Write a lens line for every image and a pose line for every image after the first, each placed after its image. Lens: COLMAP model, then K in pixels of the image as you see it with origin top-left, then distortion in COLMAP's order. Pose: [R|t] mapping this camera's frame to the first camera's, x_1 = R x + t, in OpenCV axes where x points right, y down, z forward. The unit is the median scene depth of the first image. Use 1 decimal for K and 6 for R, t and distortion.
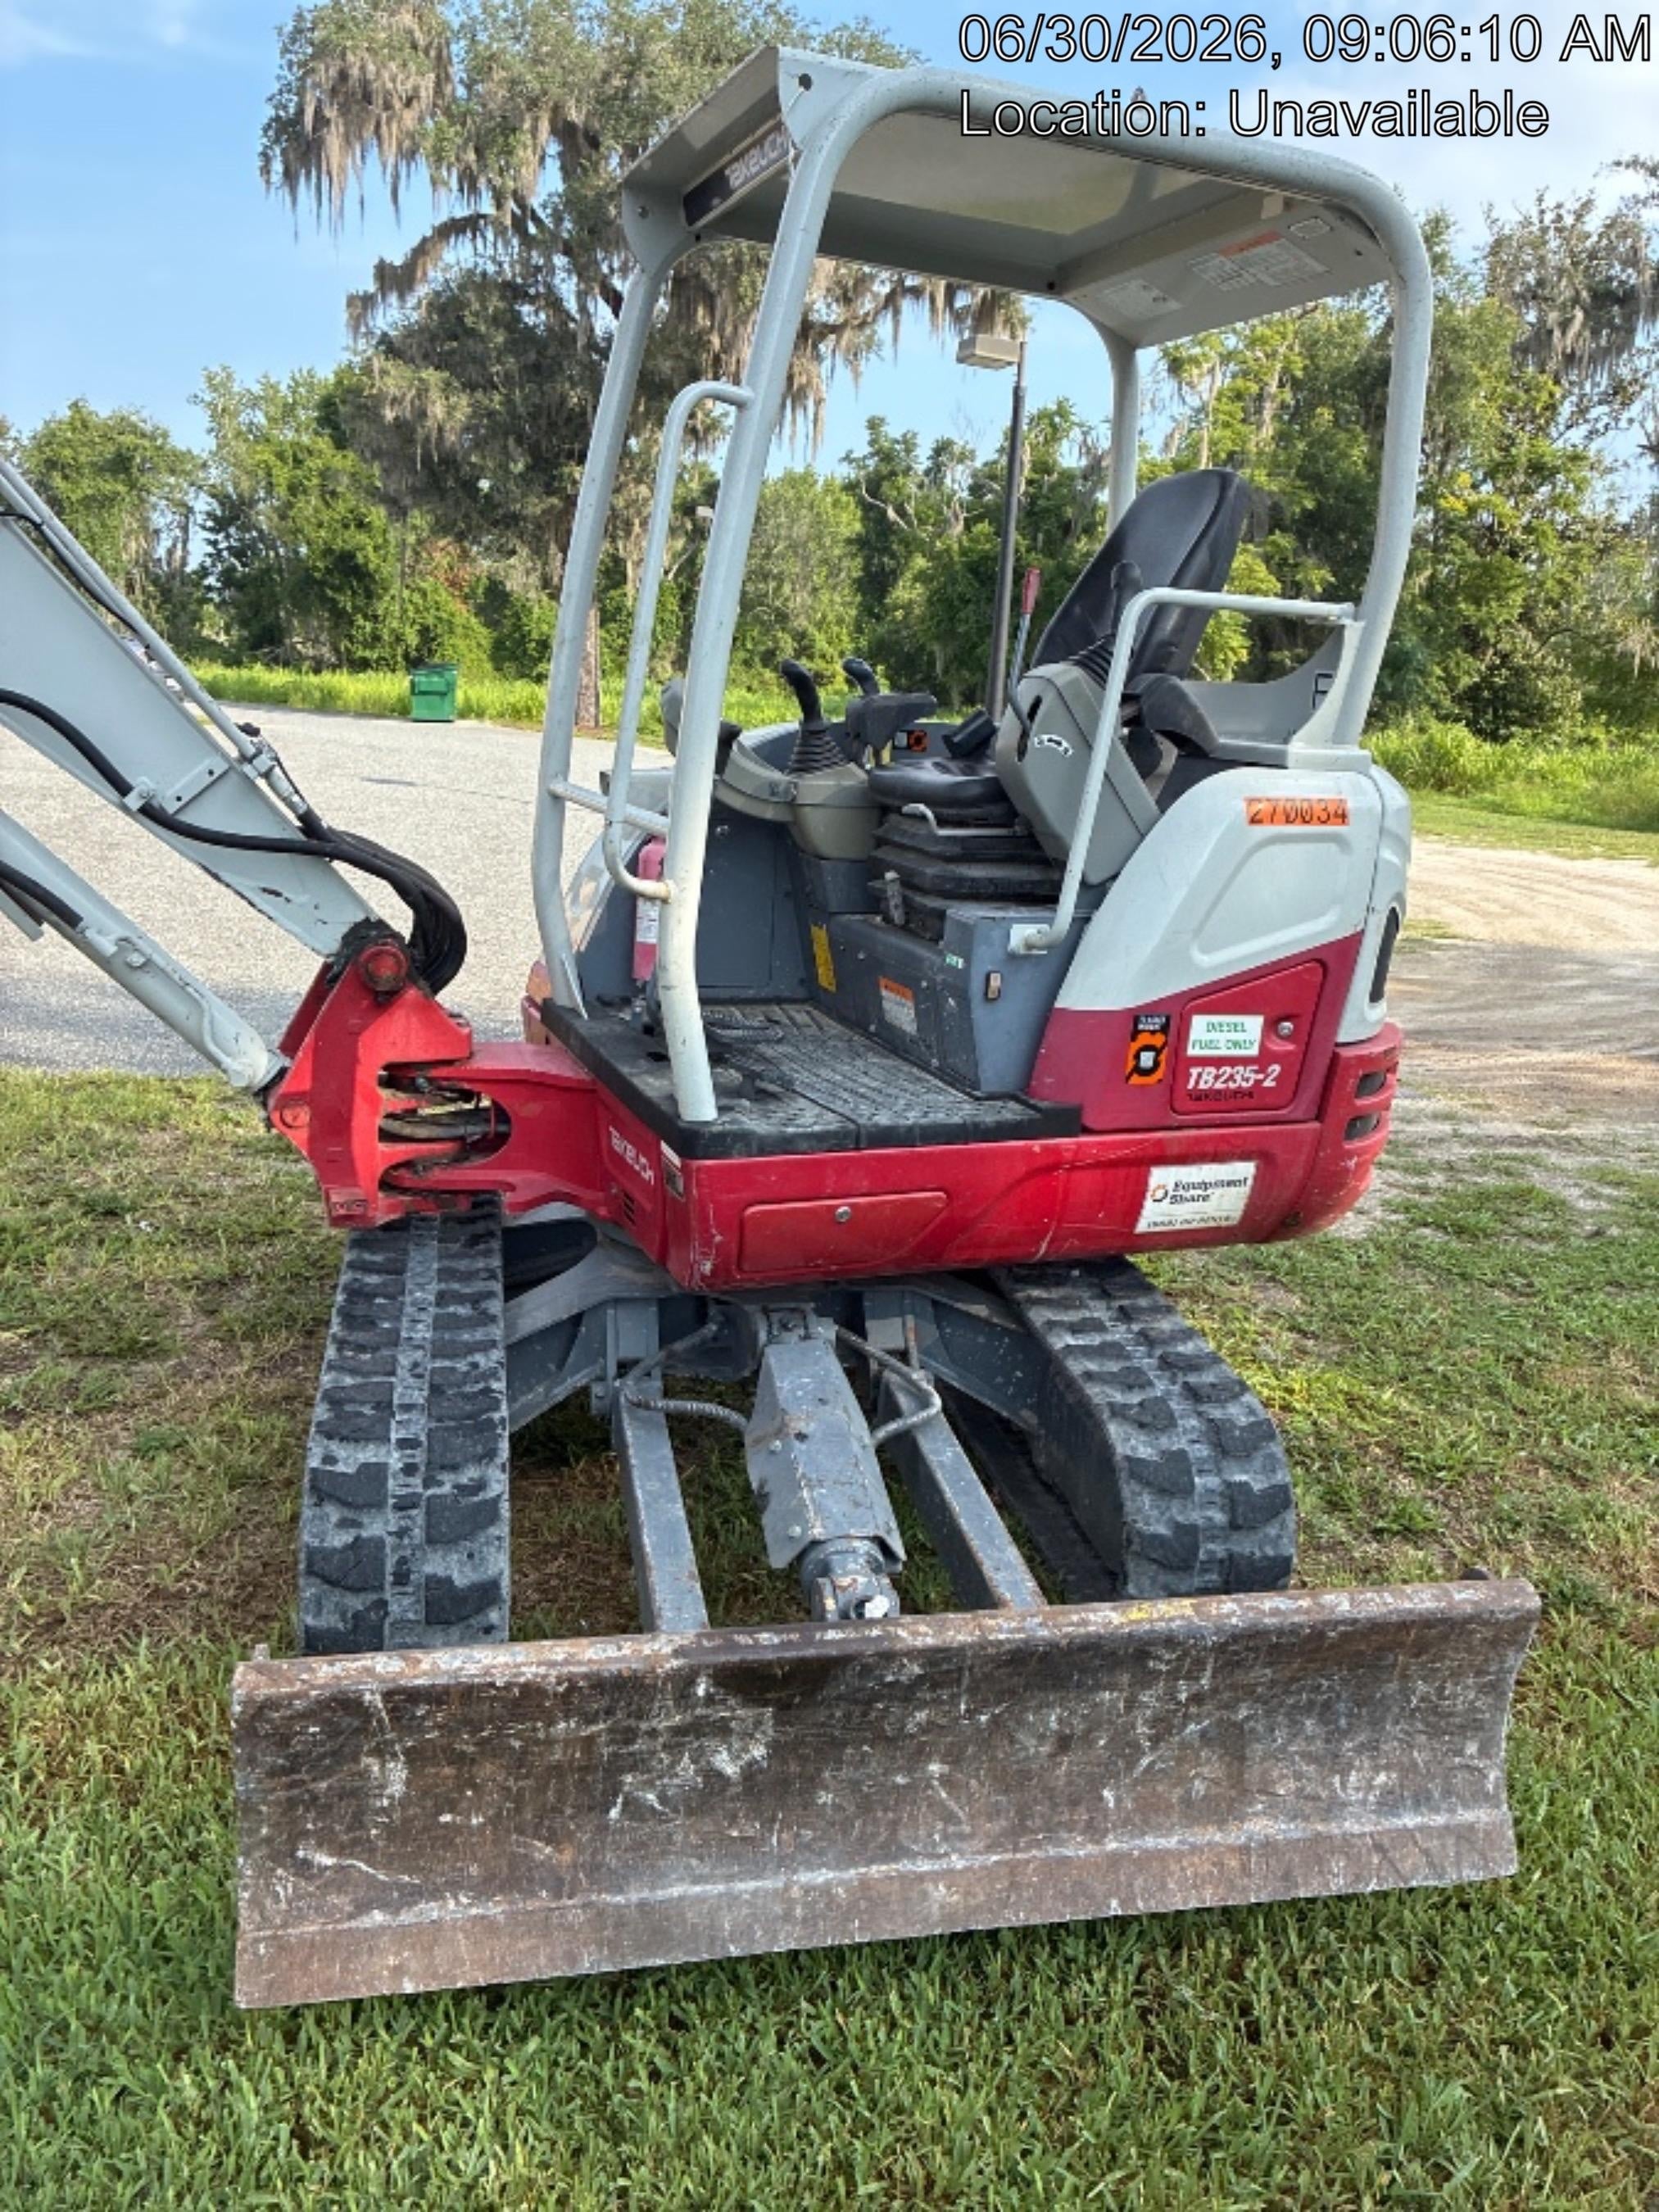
lens RADIAL K [[1770.3, 0, 829.5], [0, 1770.3, 1106.0], [0, 0, 1]] dist [0.006140, 0.001906]
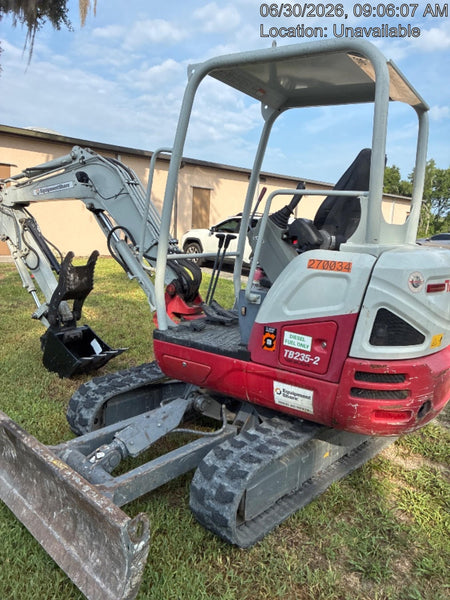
lens RADIAL K [[466.5, 0, 231.9], [0, 466.5, 296.8], [0, 0, 1]] dist [0.058727, -0.089415]
pose [[0.539677, 0.095881, -0.836394, 0.789145], [-0.233447, 0.971577, -0.039252, -0.054692], [0.808858, 0.216437, 0.546721, 0.488079]]
